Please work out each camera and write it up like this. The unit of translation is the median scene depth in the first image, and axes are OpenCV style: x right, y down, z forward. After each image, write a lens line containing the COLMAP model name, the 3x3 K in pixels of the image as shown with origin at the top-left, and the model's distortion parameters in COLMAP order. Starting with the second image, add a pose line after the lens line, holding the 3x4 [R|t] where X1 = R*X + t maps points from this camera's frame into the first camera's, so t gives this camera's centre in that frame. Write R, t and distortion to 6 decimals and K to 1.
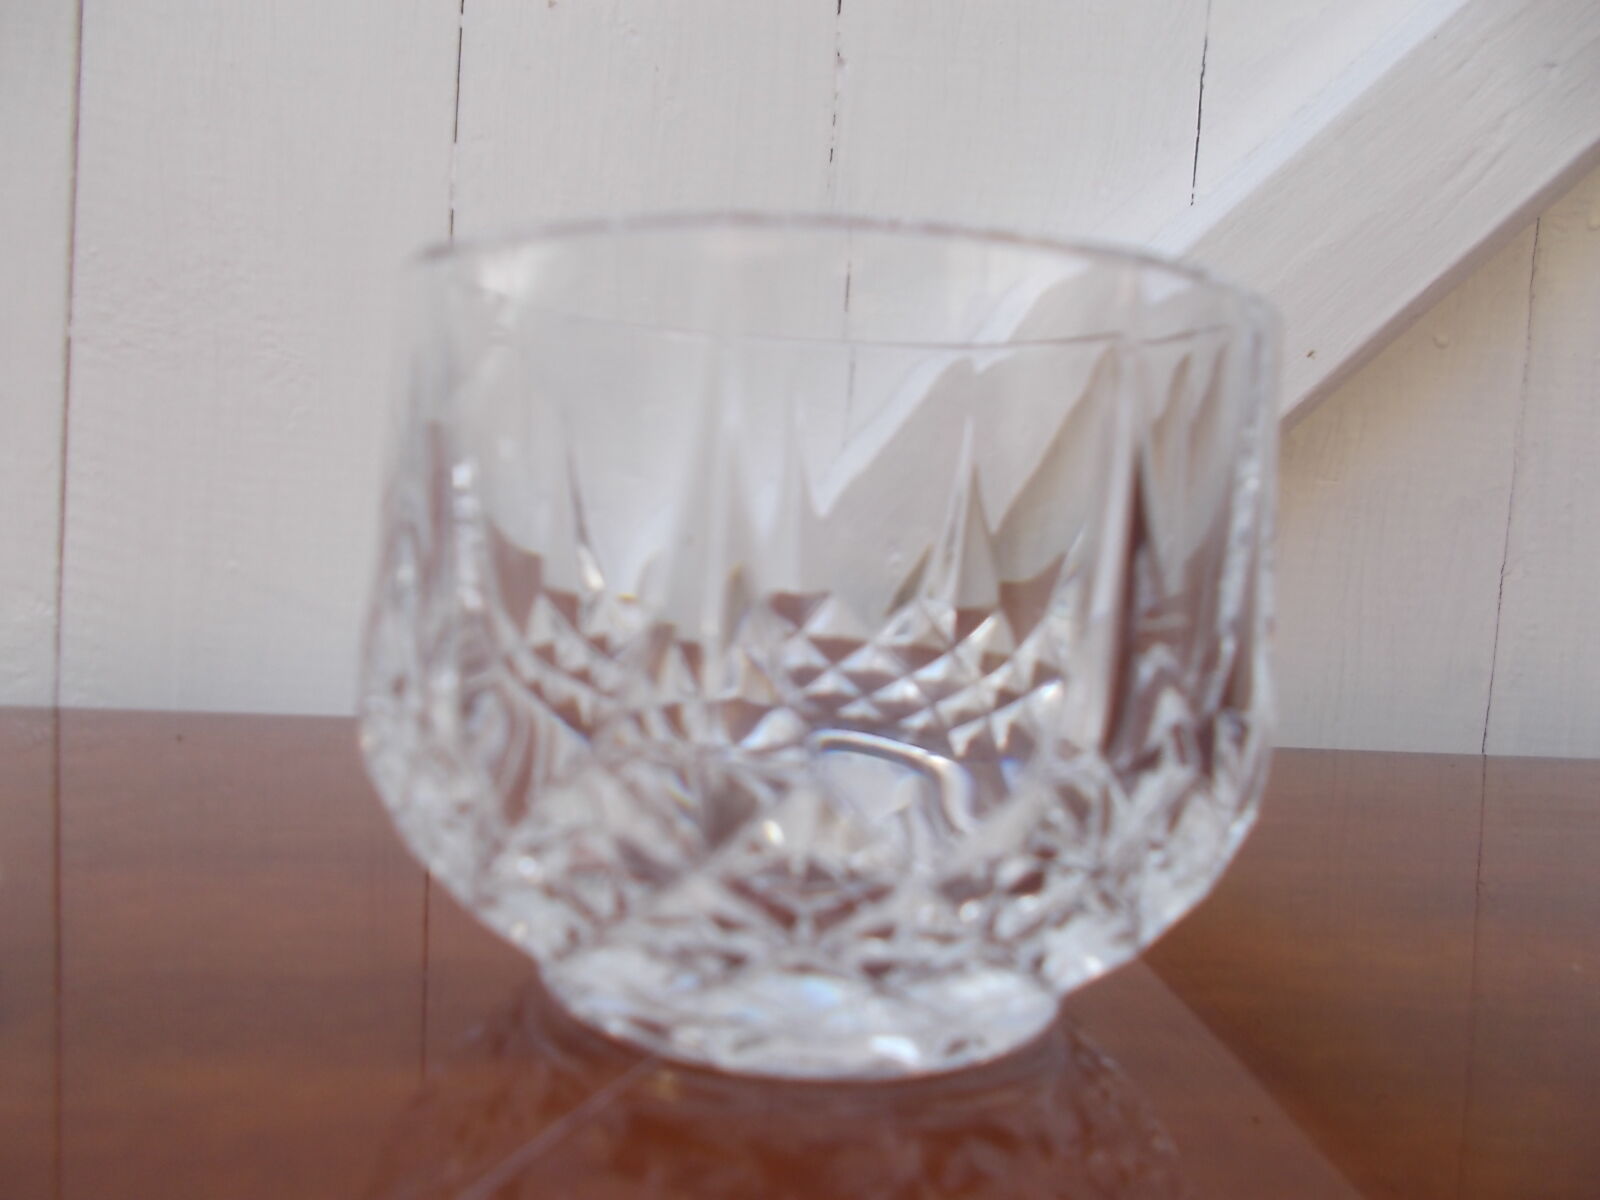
lens RADIAL K [[1209.3, 0, 800.0], [0, 1209.3, 600.0], [0, 0, 1]] dist [0.013279, -0.001868]
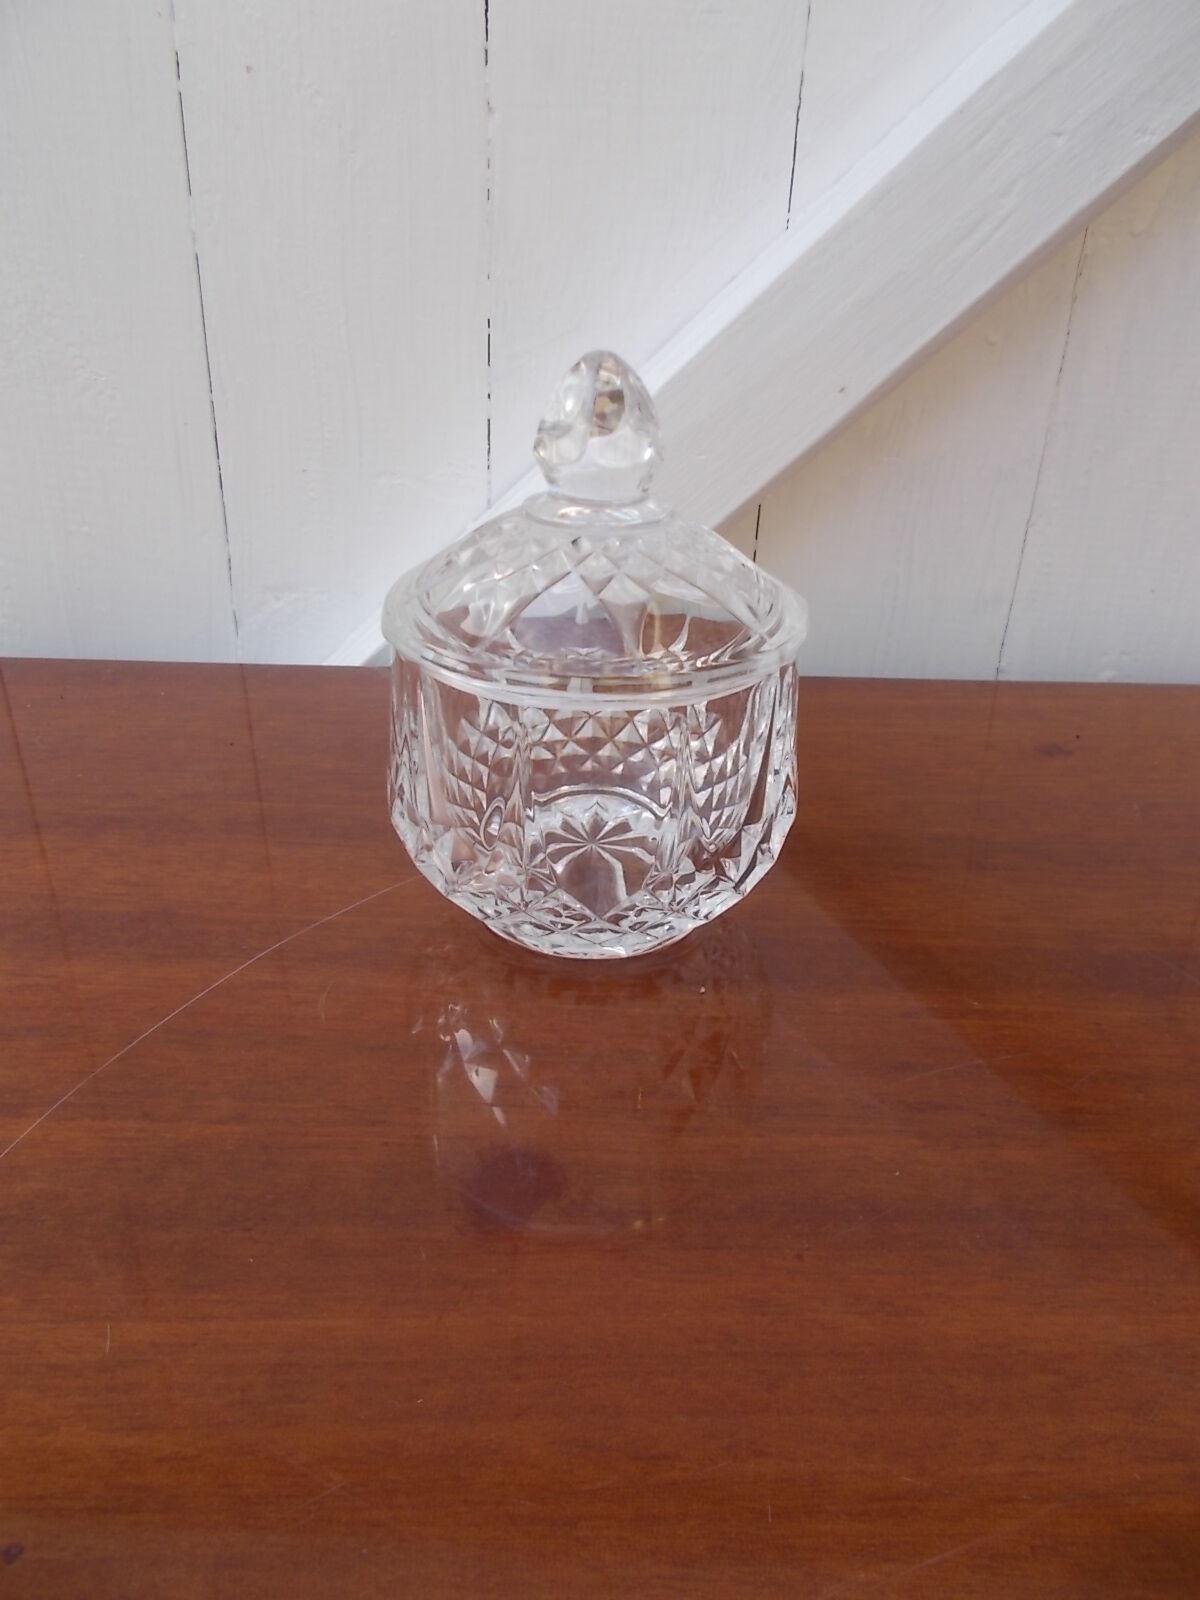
lens RADIAL K [[1209.3, 0, 600.0], [0, 1209.3, 800.0], [0, 0, 1]] dist [0.013279, -0.001868]
pose [[0.995715, 0.018868, -0.090529, 0.263322], [0.019078, 0.915990, 0.400748, -0.298610], [0.090485, -0.400758, 0.911705, -0.359126]]
